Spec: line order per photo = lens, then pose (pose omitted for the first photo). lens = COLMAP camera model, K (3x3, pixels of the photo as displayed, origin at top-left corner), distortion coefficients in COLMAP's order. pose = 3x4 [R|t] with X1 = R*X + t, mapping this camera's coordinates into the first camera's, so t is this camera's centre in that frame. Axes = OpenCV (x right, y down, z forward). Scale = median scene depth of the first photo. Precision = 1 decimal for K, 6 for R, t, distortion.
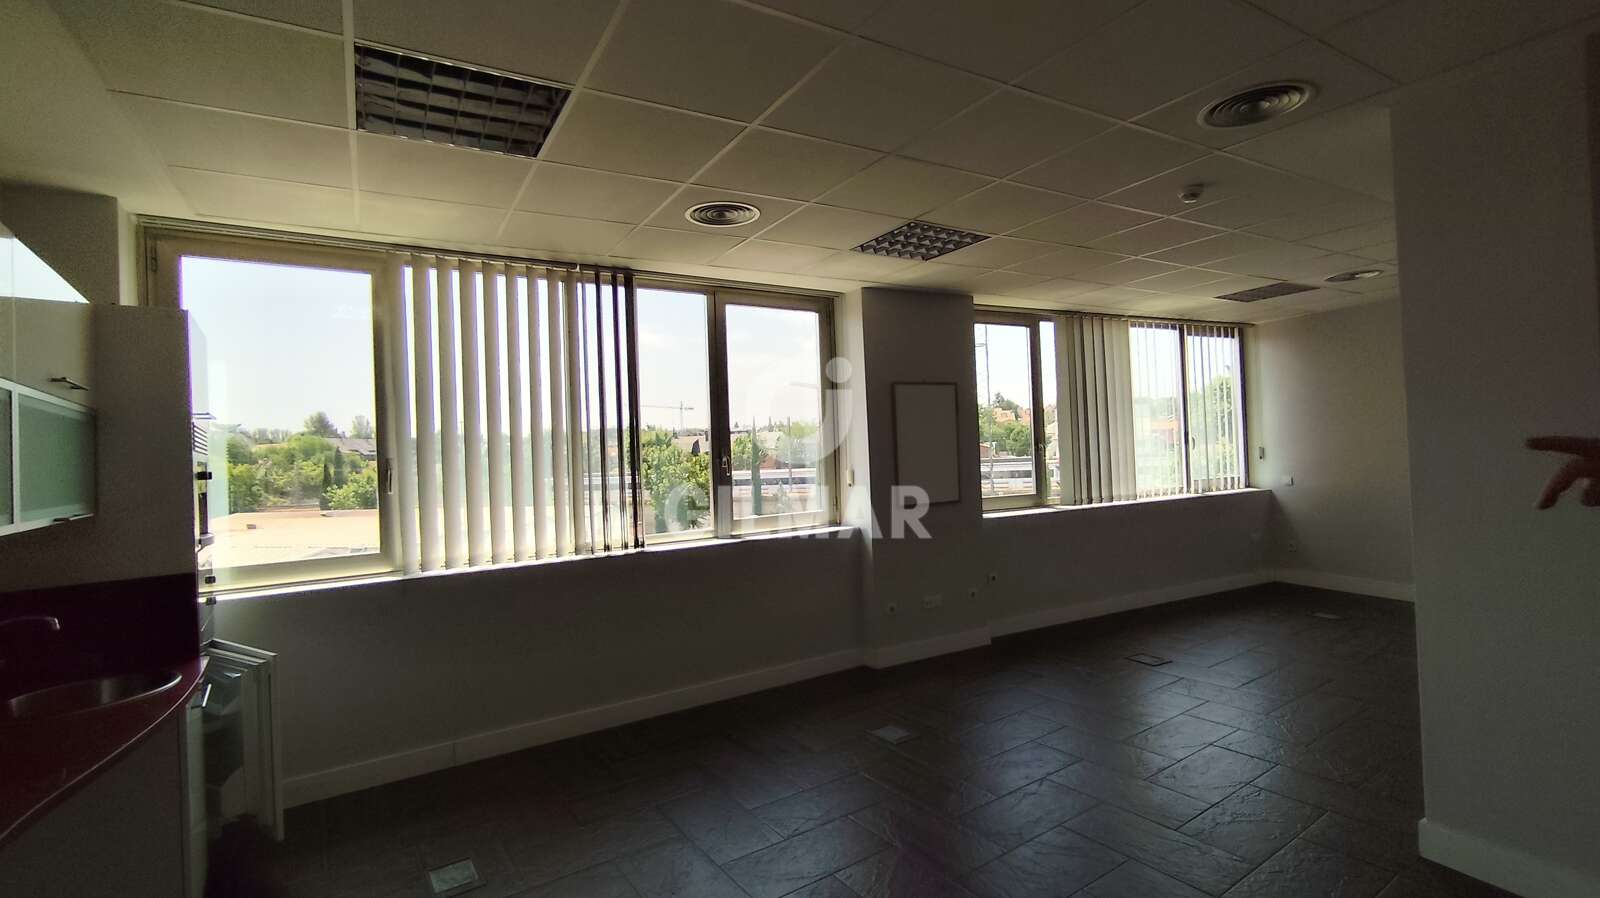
lens RADIAL K [[733.4, 0, 800.0], [0, 733.4, 449.0], [0, 0, 1]] dist [0.000473, 0.000034]
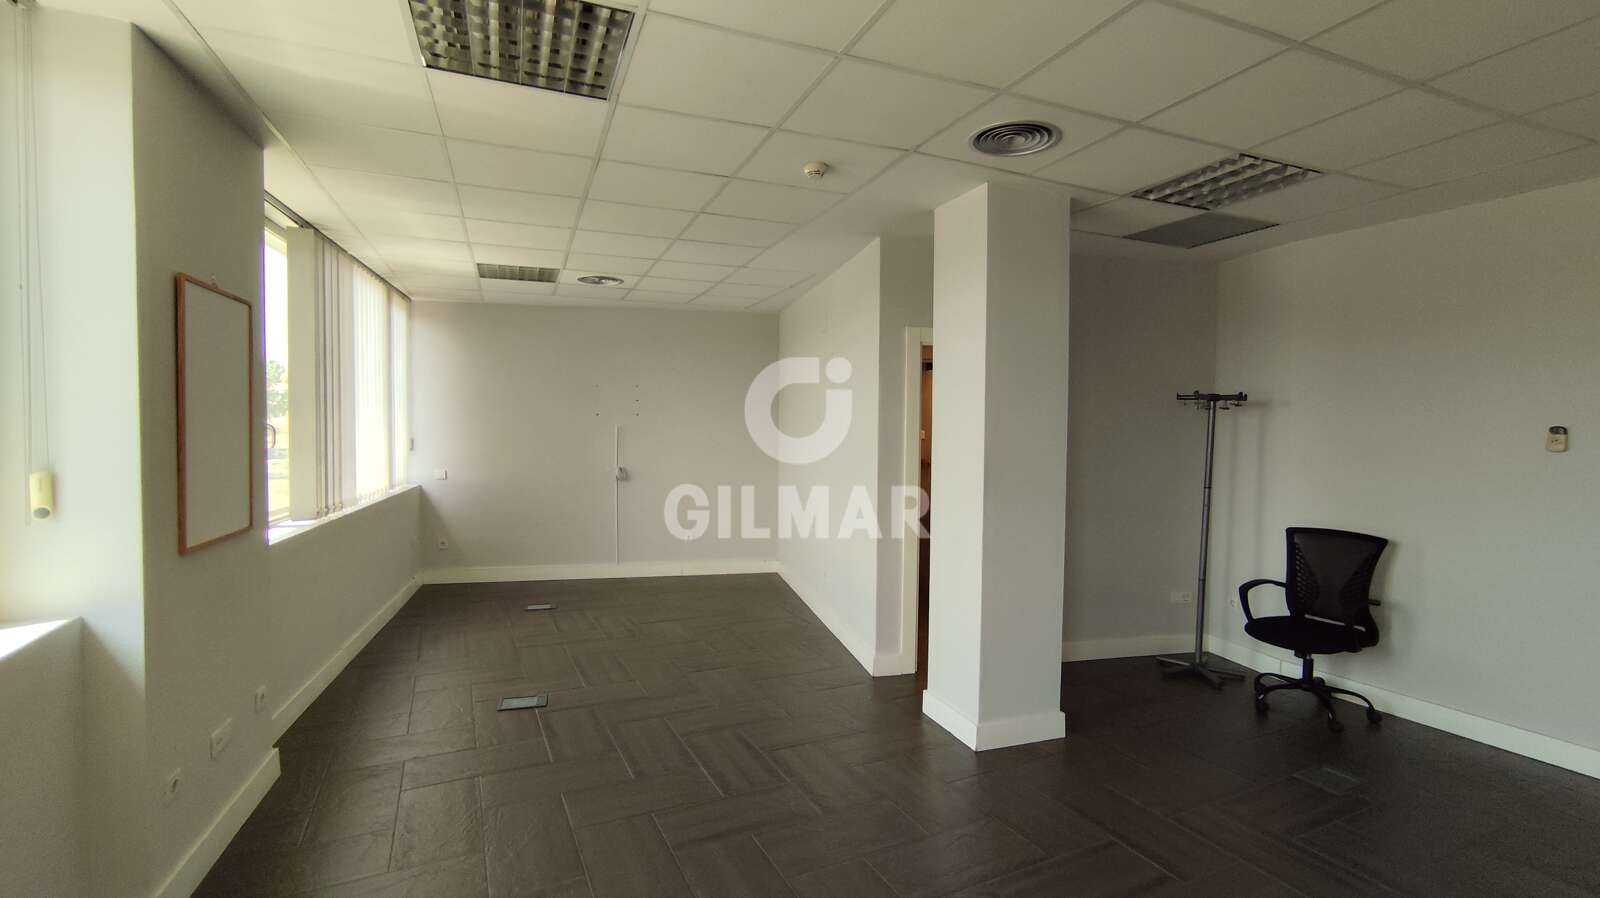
lens RADIAL K [[733.4, 0, 800.0], [0, 733.4, 449.0], [0, 0, 1]] dist [0.000473, 0.000034]
pose [[0.144882, 0.008036, 0.989416, -0.250747], [-0.011768, 0.999910, -0.006398, 0.013721], [-0.989379, -0.010717, 0.144964, 0.526435]]
